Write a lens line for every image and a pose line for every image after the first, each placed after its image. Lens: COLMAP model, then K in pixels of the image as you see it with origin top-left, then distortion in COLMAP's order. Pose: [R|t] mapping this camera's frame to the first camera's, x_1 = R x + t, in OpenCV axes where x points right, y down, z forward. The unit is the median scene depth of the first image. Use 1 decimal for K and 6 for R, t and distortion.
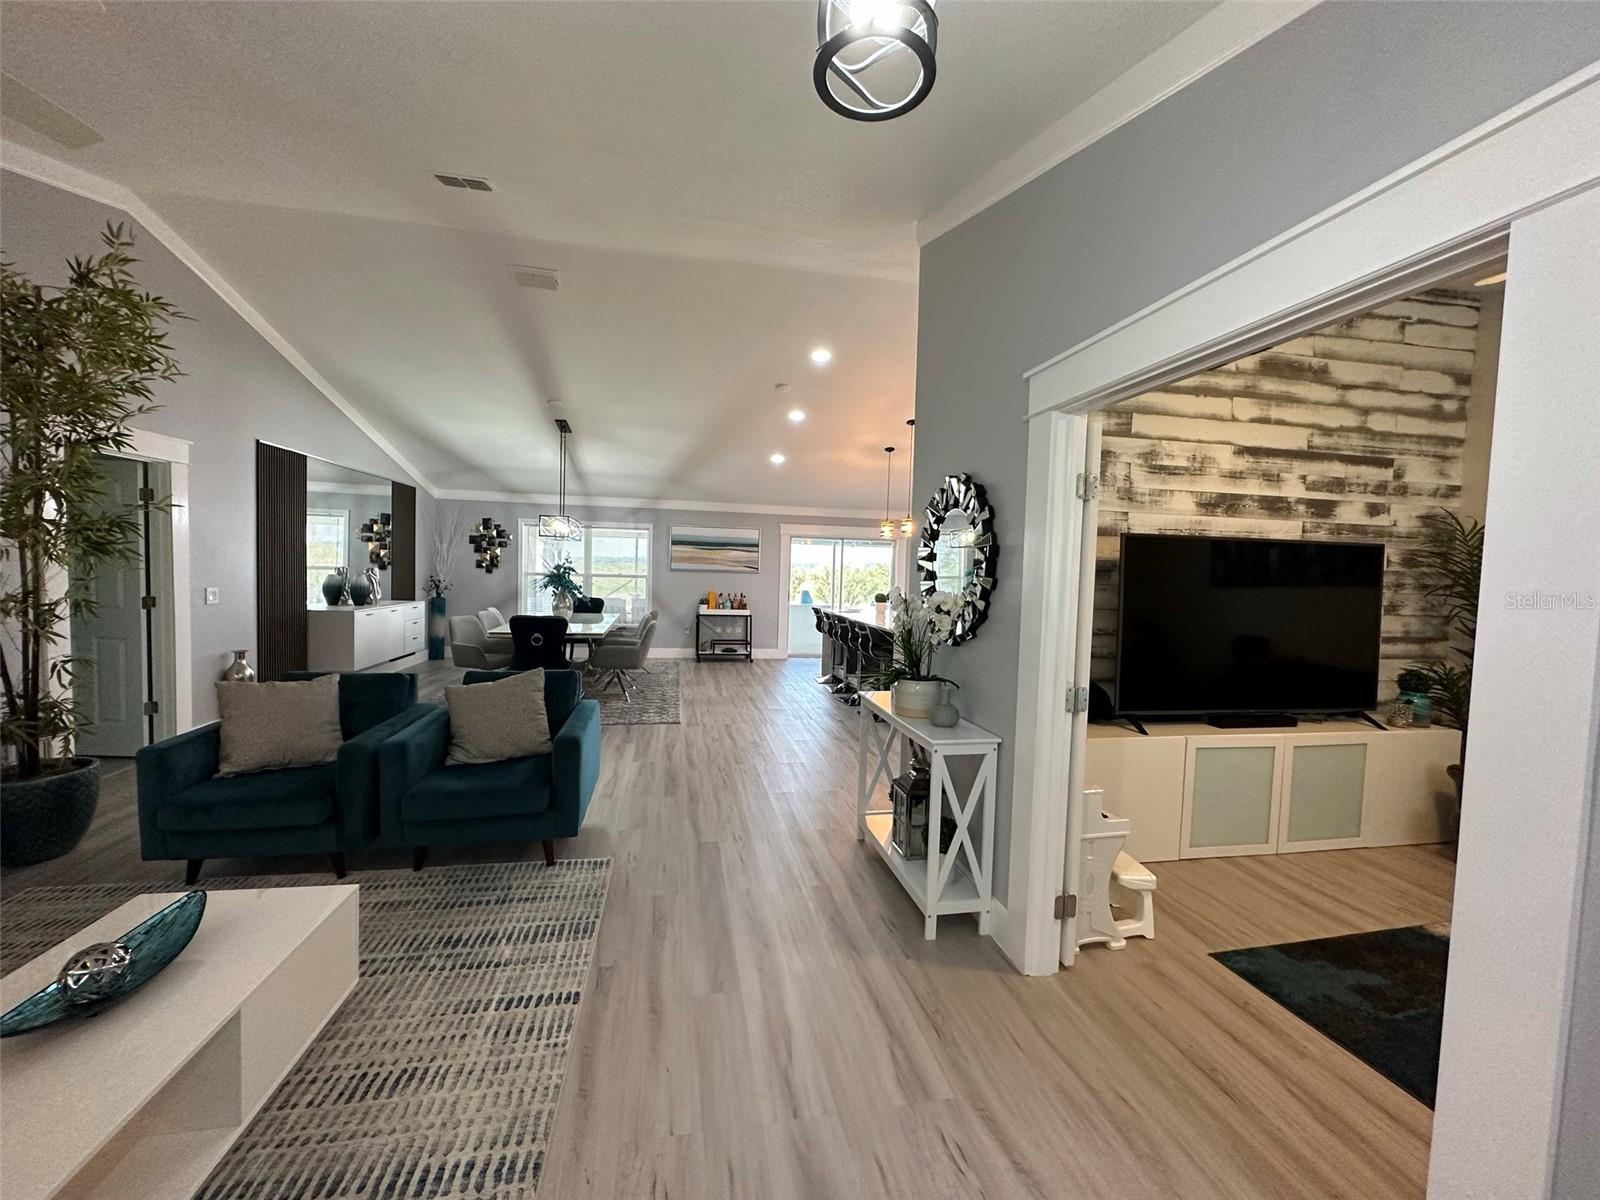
lens RADIAL K [[639.0, 0, 798.7], [0, 639.0, 599.3], [0, 0, 1]] dist [-0.002539, 0.001002]
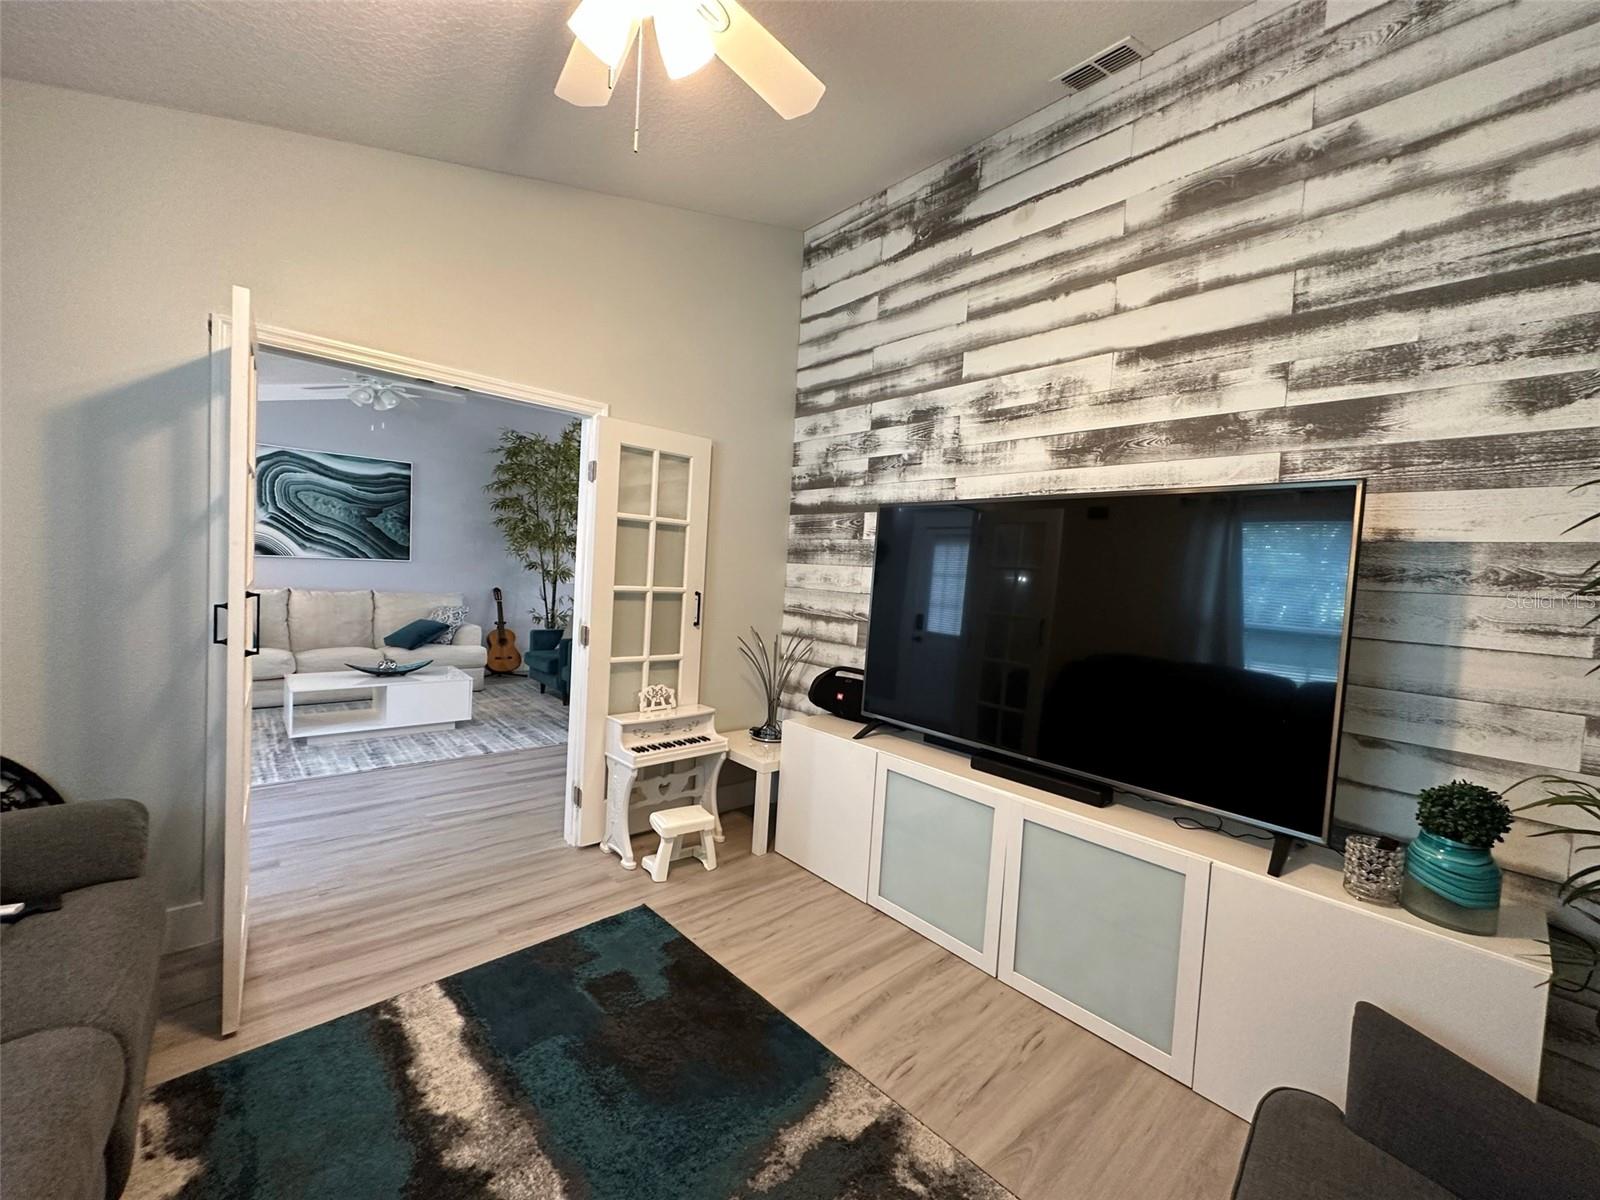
lens RADIAL K [[639.0, 0, 799.3], [0, 639.0, 598.6], [0, 0, 1]] dist [-0.002539, 0.001002]
pose [[0.516602, 0.039036, -0.855335, 1.026123], [-0.083360, 0.996508, -0.004868, 0.030864], [0.852158, 0.073816, 0.518052, 0.404750]]
